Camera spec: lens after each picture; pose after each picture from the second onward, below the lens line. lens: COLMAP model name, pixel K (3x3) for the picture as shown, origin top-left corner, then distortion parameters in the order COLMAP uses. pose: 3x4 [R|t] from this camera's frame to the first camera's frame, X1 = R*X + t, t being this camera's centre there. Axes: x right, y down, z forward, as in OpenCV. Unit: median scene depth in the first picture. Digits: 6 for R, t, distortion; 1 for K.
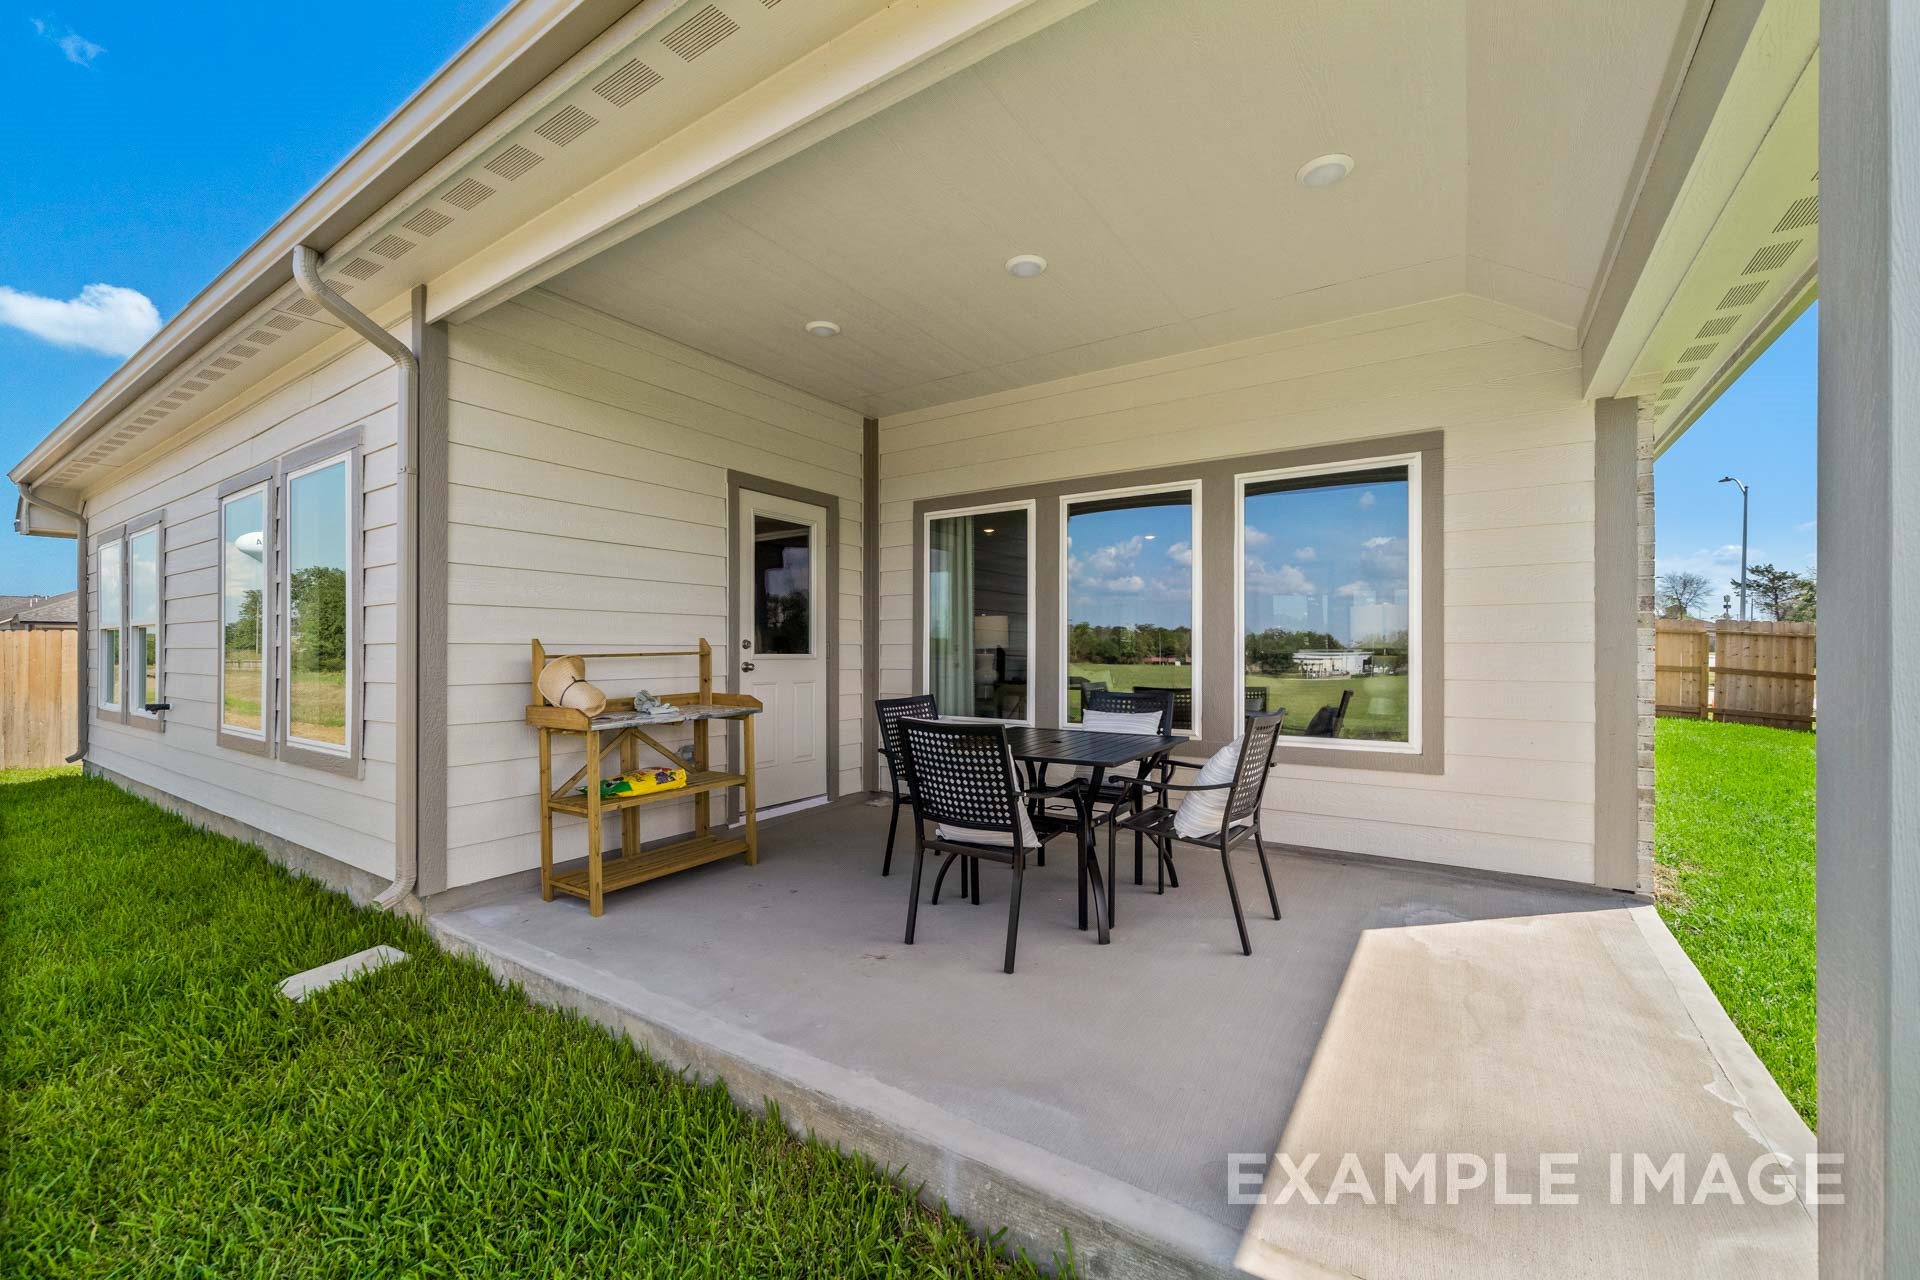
lens RADIAL K [[763.1, 0, 965.2], [0, 763.1, 657.8], [0, 0, 1]] dist [-0.000095, -0.000112]
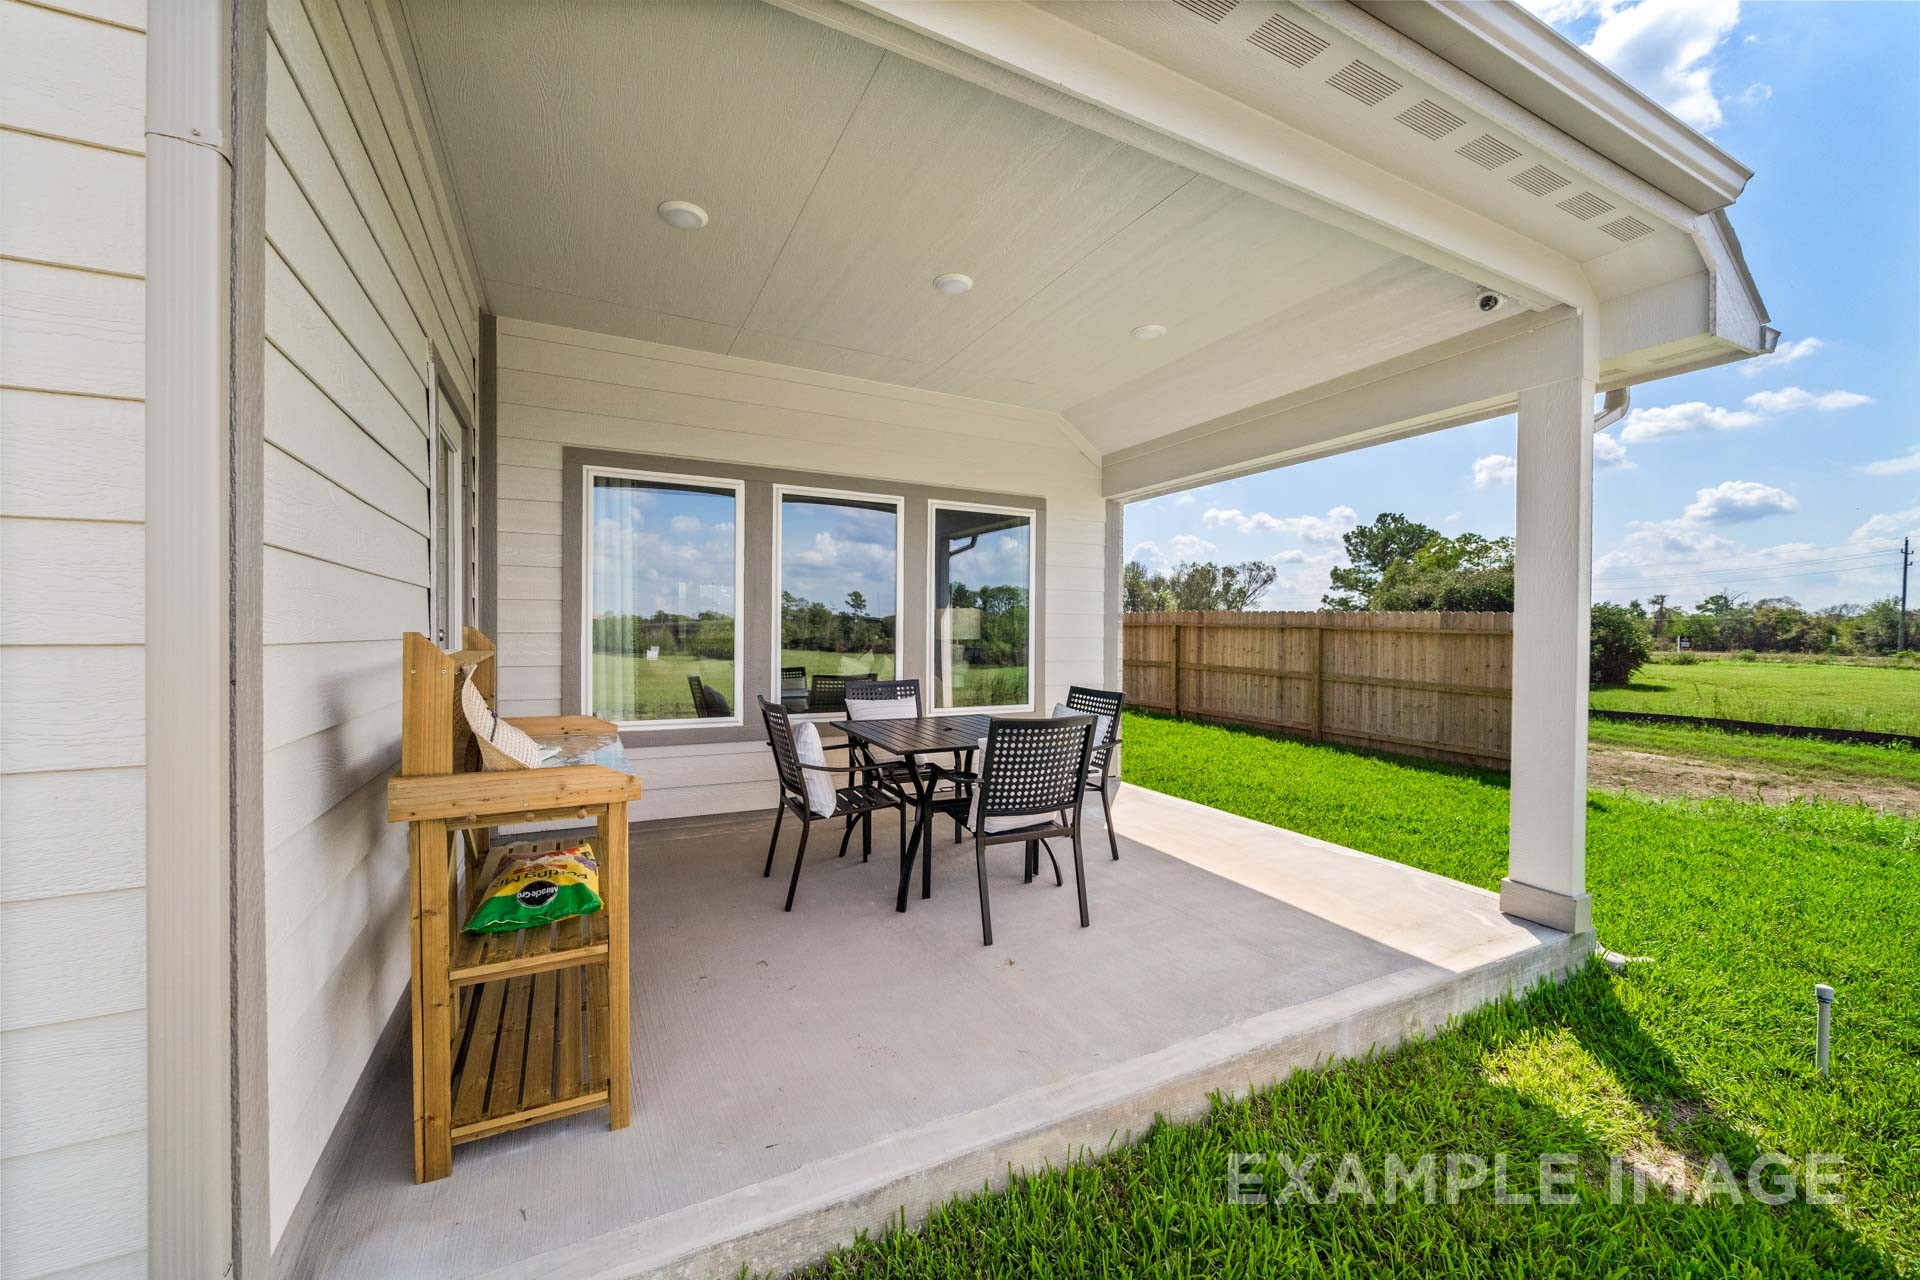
lens RADIAL K [[706.0, 0, 936.6], [0, 706.0, 640.6], [0, 0, 1]] dist [-0.008890, 0.000022]
pose [[0.512511, 0.002431, 0.858677, -0.784278], [0.005442, 0.999967, -0.006079, -0.007941], [-0.858663, 0.007789, 0.512481, 0.528744]]
